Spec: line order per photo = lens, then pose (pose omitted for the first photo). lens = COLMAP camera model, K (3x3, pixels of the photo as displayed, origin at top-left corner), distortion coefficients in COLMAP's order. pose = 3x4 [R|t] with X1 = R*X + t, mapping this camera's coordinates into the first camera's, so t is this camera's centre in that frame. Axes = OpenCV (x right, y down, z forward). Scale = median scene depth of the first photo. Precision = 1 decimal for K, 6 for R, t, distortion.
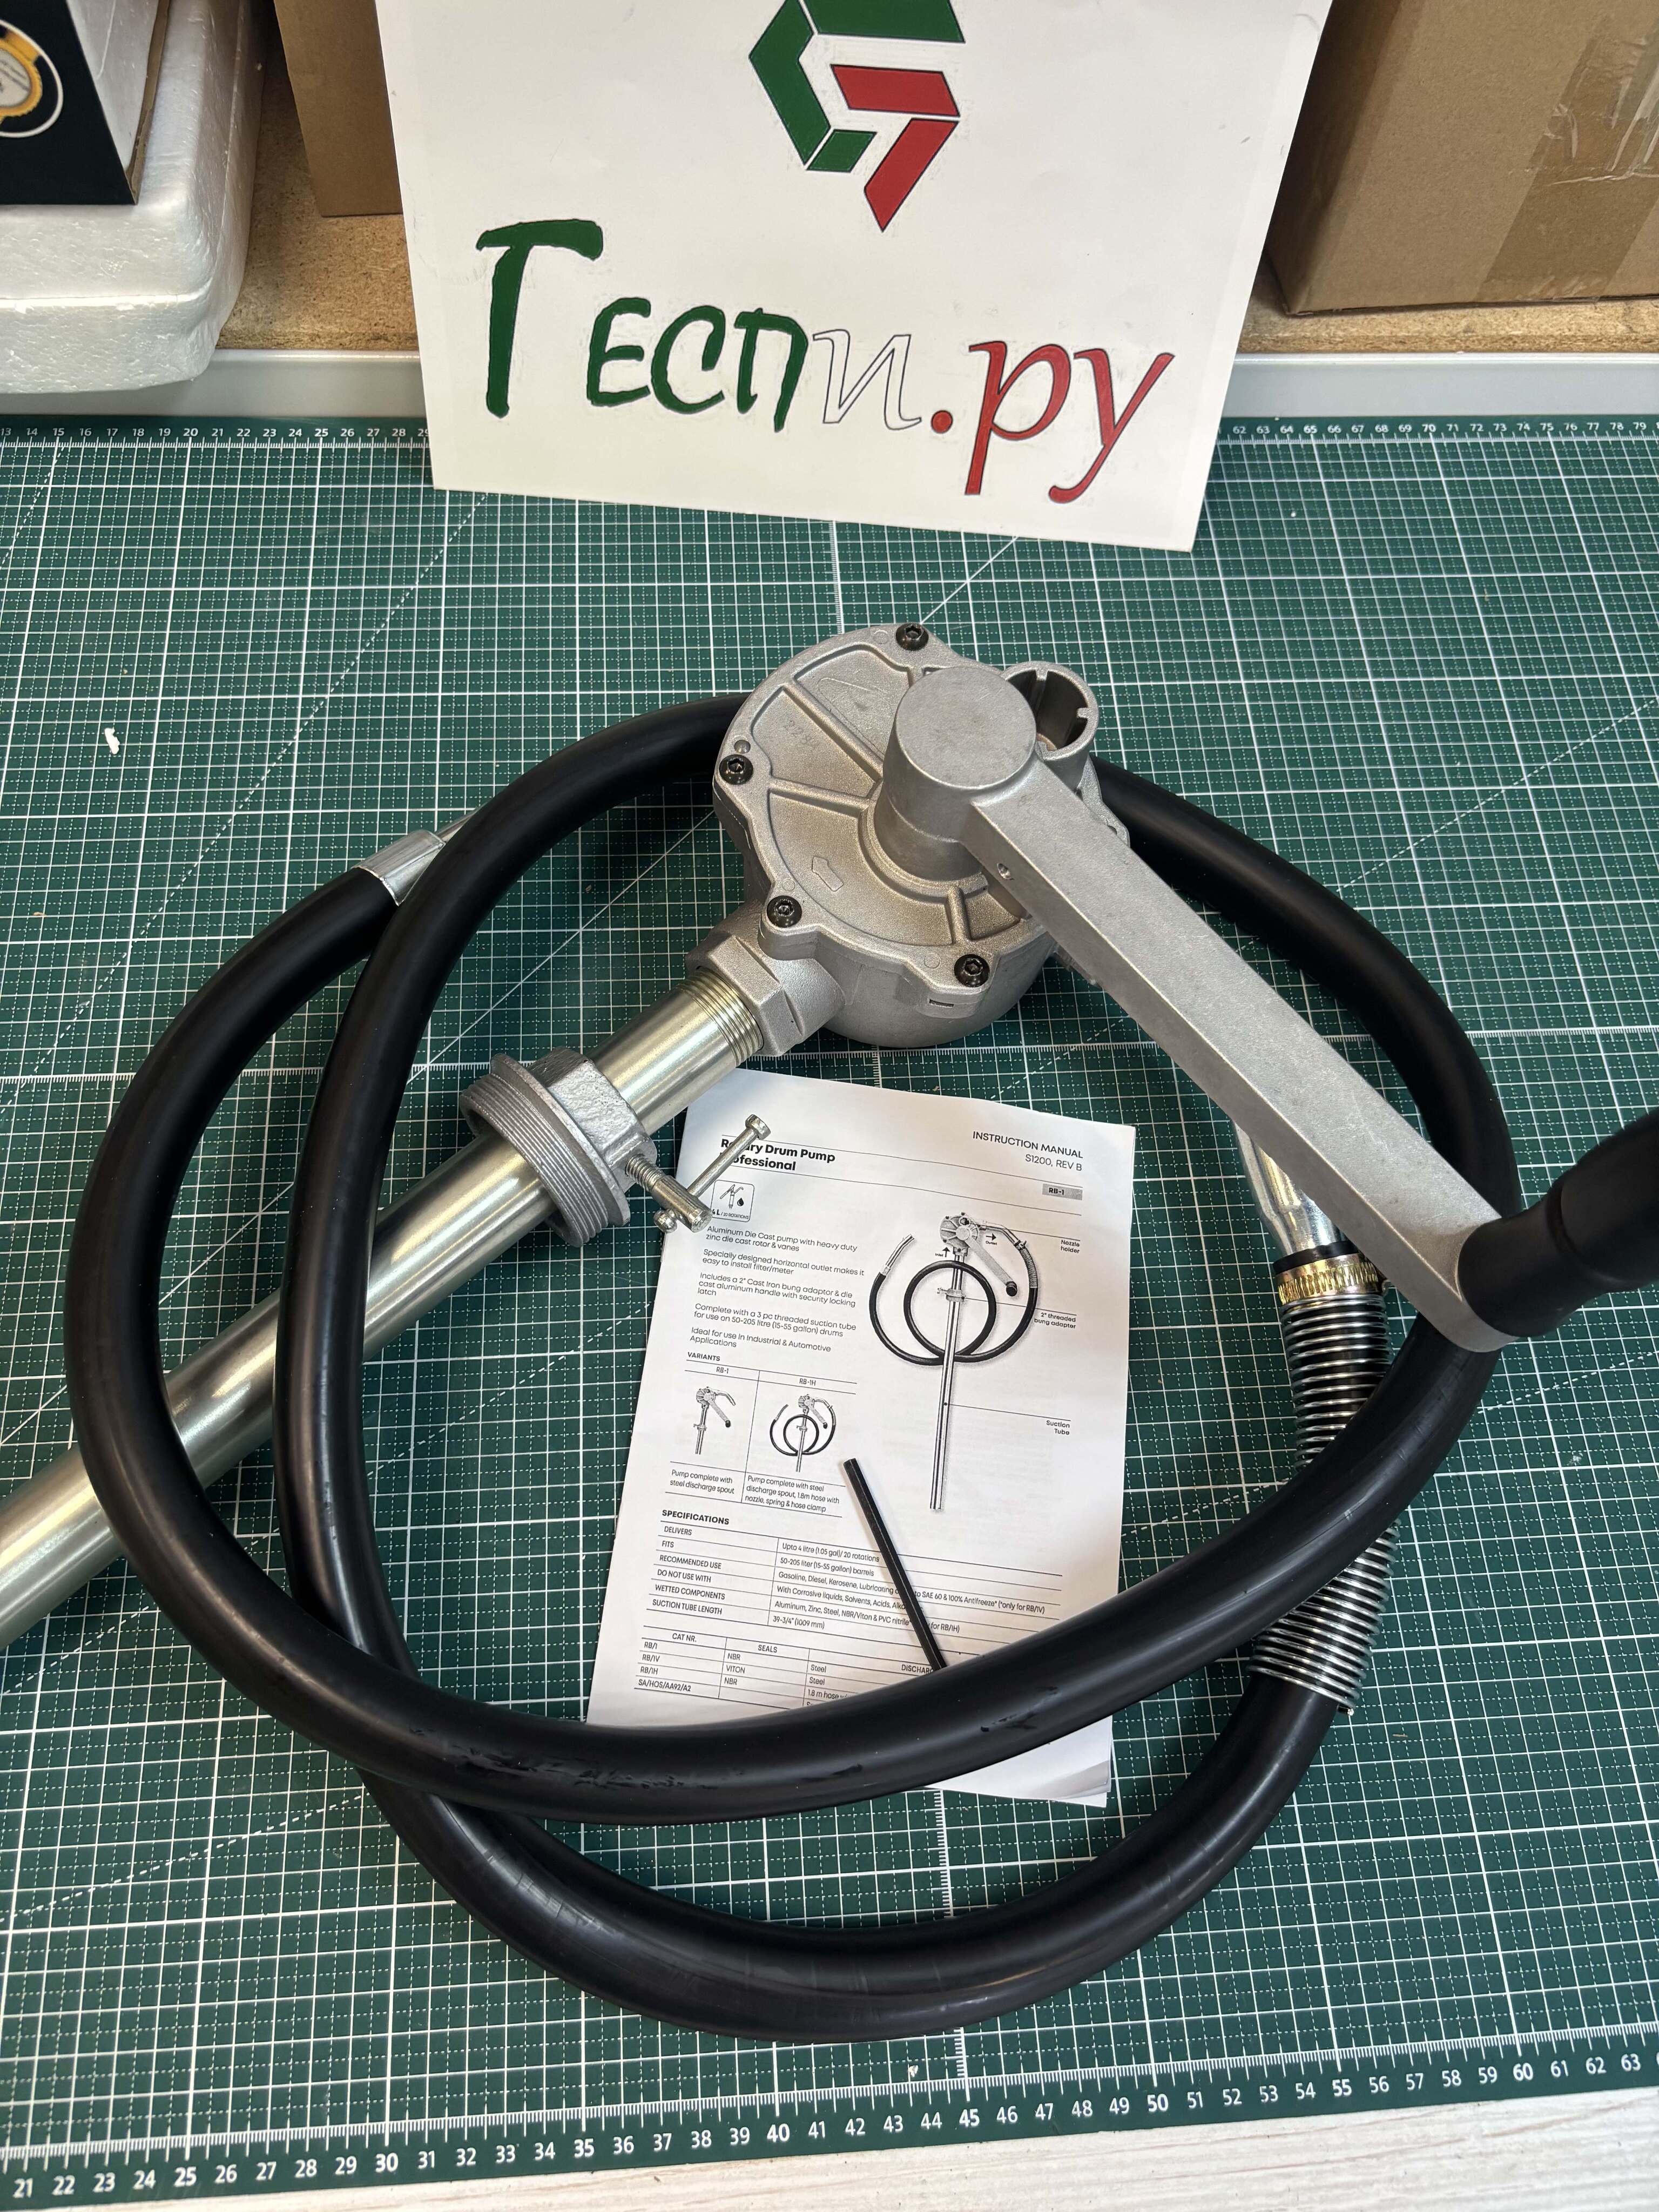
lens RADIAL K [[1698.5, 0, 813.6], [0, 1698.5, 1084.6], [0, 0, 1]] dist [0.044762, -0.058803]
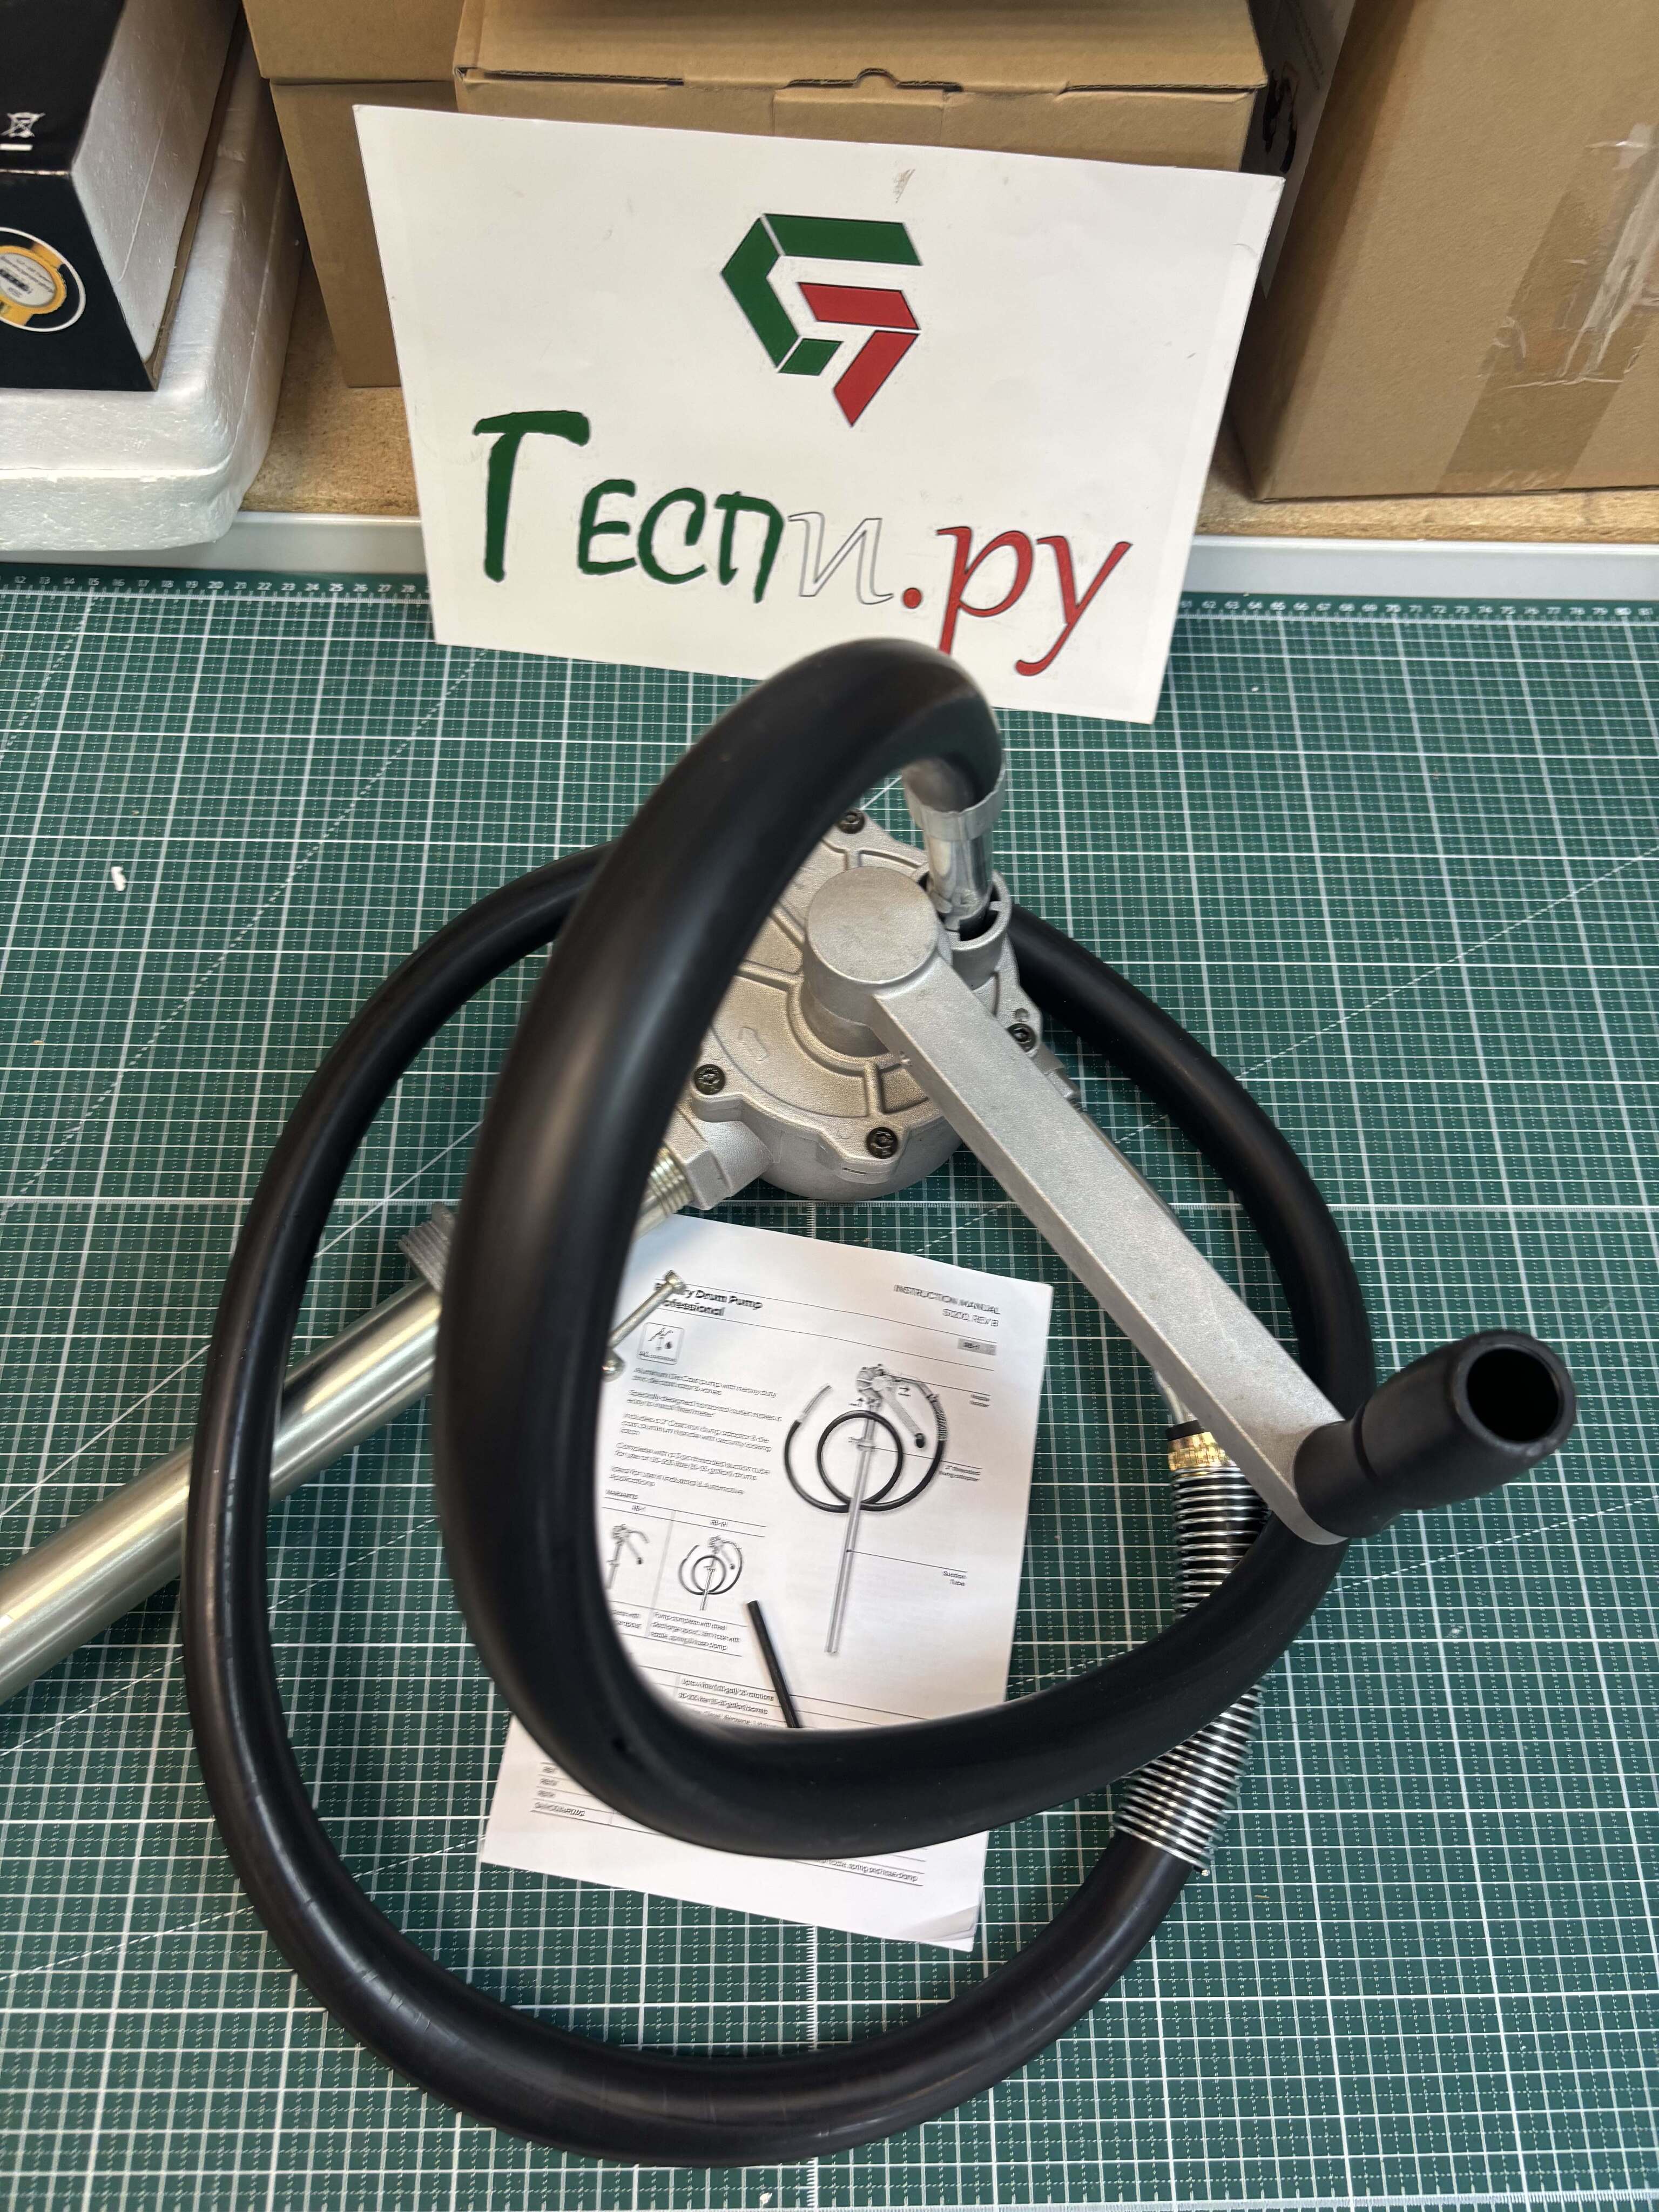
lens RADIAL K [[1680.6, 0, 836.8], [0, 1680.6, 1105.6], [0, 0, 1]] dist [0.037155, -0.051984]
pose [[0.998482, 0.039058, -0.038841, 0.097070], [-0.039771, 0.999051, -0.017767, -0.065714], [0.038110, 0.019284, 0.999087, -0.042826]]
